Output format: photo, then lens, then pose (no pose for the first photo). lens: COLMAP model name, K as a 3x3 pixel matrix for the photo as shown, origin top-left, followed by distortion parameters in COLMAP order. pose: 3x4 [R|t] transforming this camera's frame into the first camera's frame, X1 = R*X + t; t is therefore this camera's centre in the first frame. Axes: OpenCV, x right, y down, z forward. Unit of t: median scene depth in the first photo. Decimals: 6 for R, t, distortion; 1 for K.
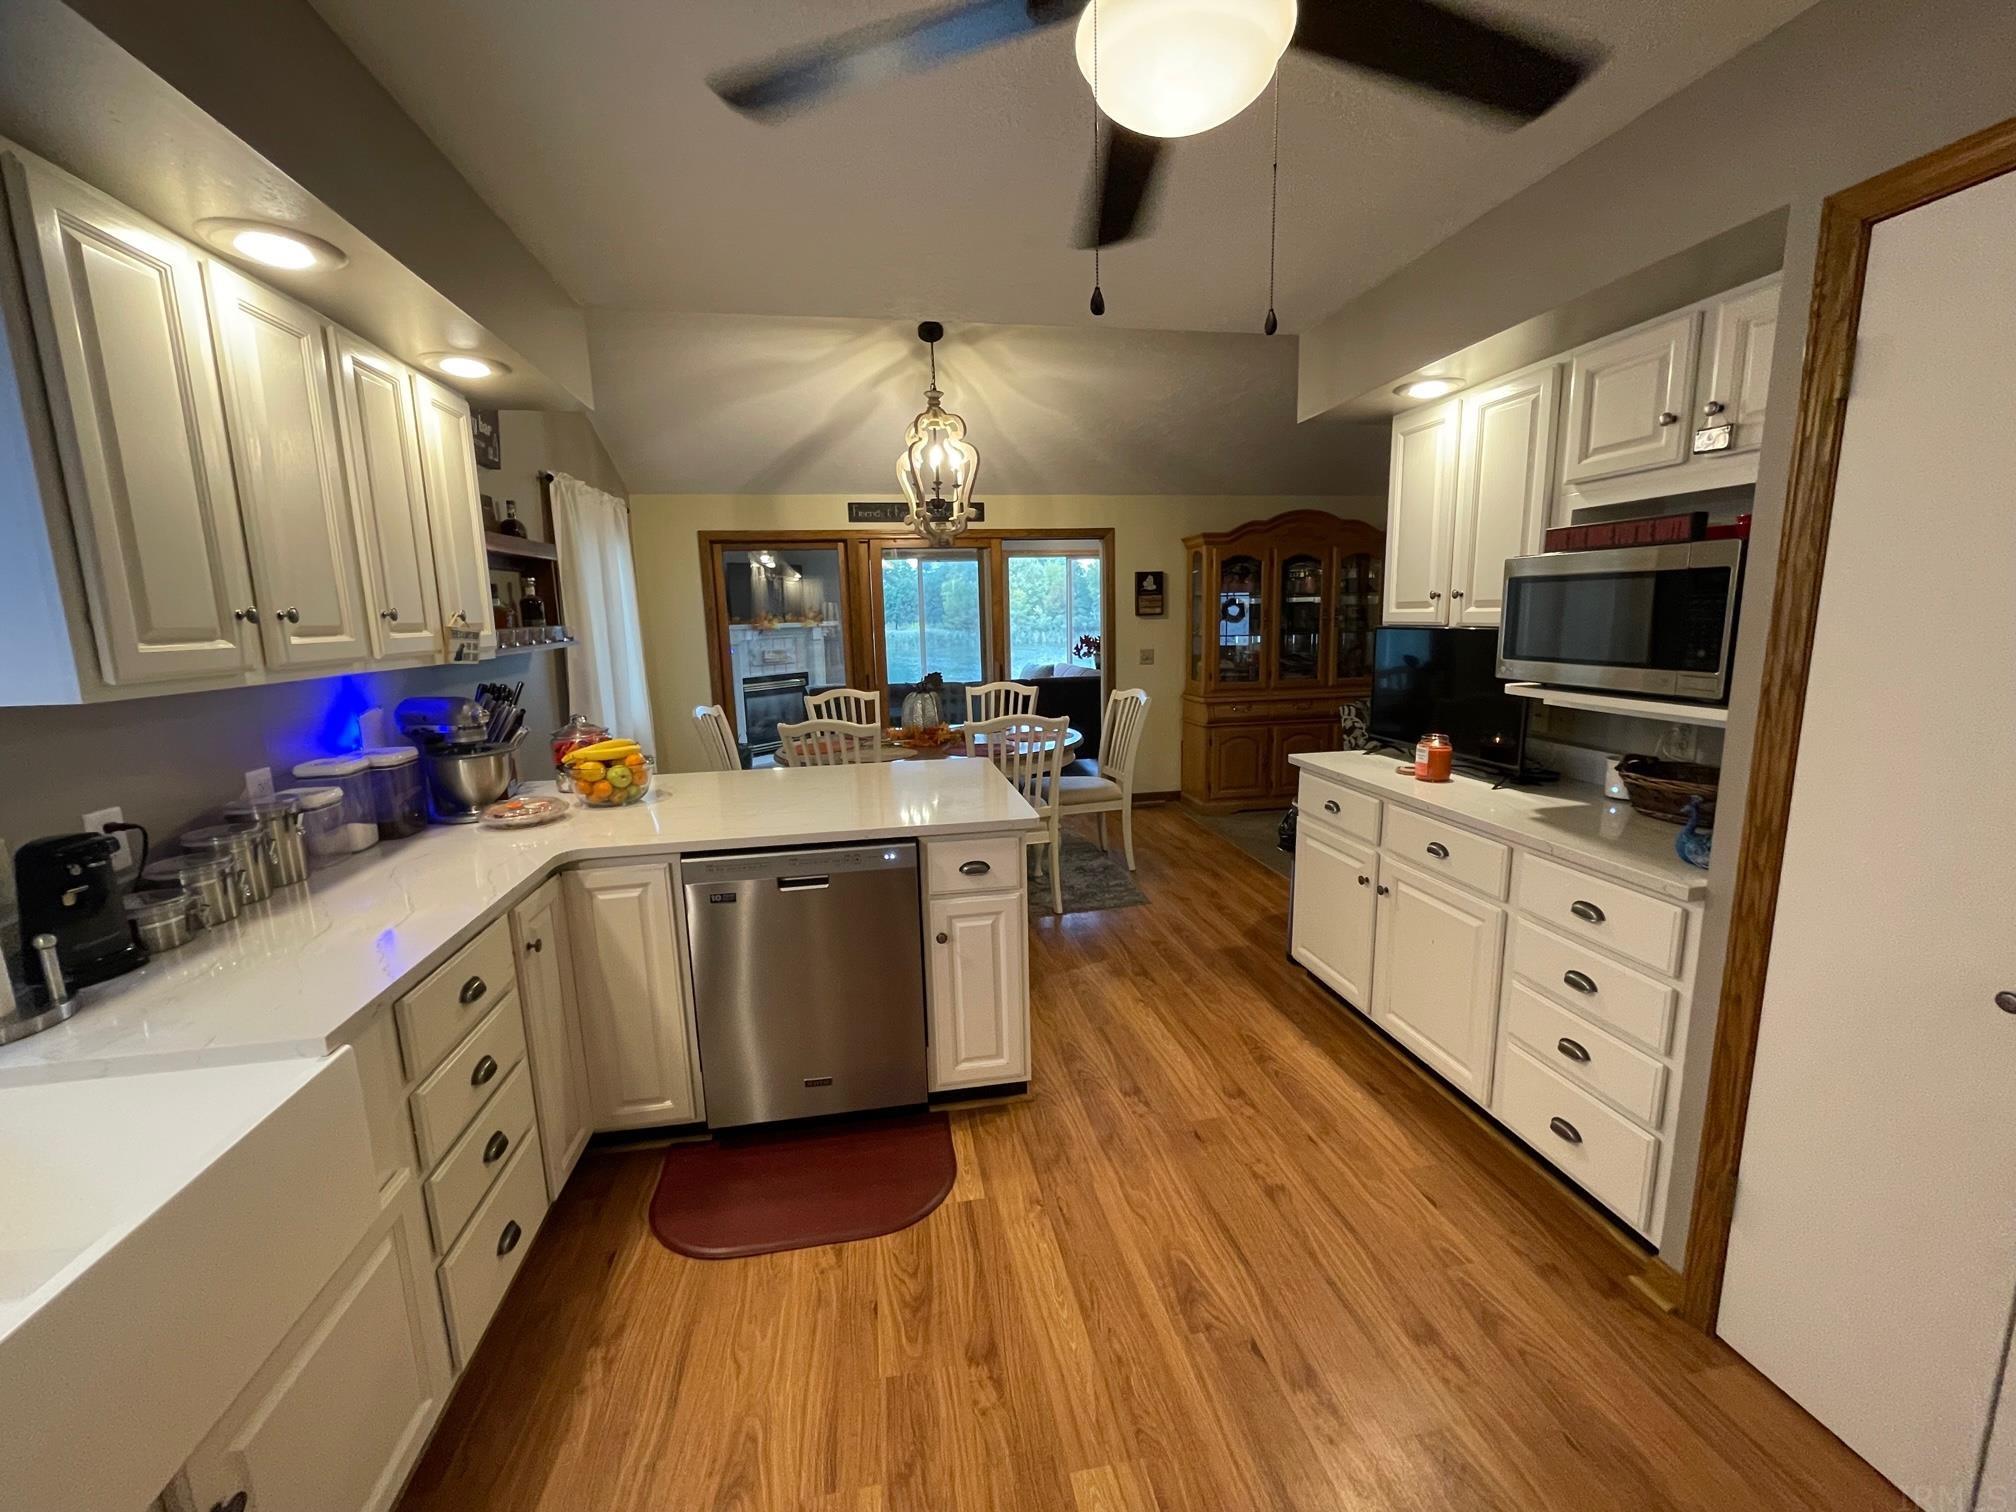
lens RADIAL K [[817.3, 0, 1007.2], [0, 817.3, 752.3], [0, 0, 1]] dist [-0.002419, -0.000378]
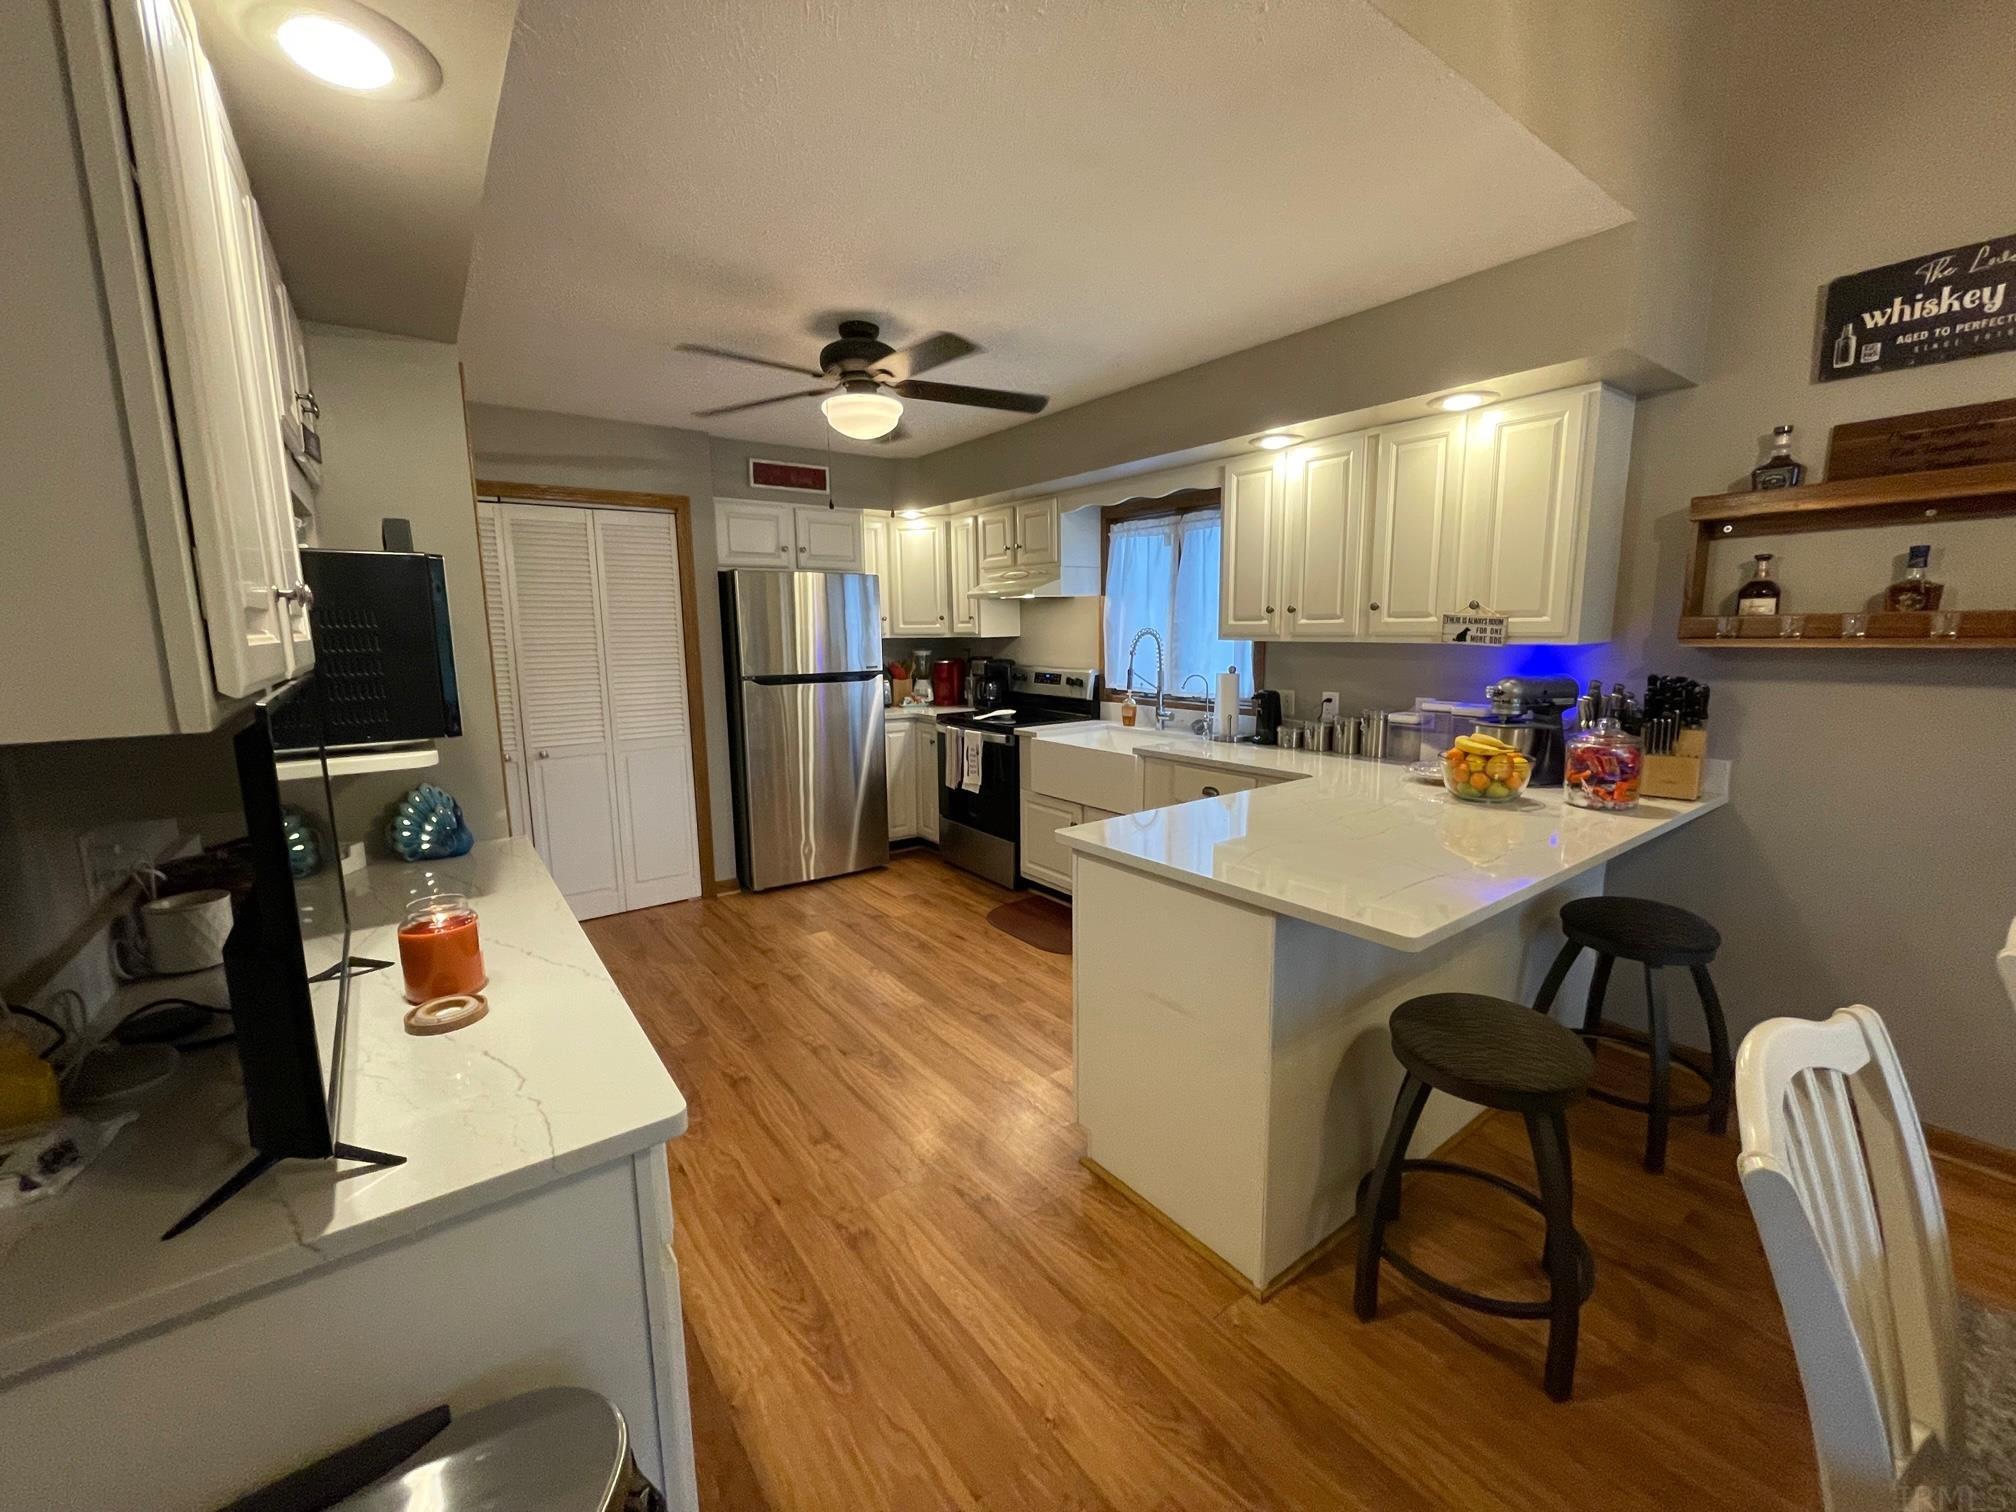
lens RADIAL K [[817.3, 0, 1007.2], [0, 817.3, 752.3], [0, 0, 1]] dist [-0.002419, -0.000378]
pose [[-0.896006, 0.100225, -0.432584, 0.328545], [-0.042483, 0.950377, 0.308186, -0.201383], [0.442005, 0.294514, -0.847286, 1.173992]]
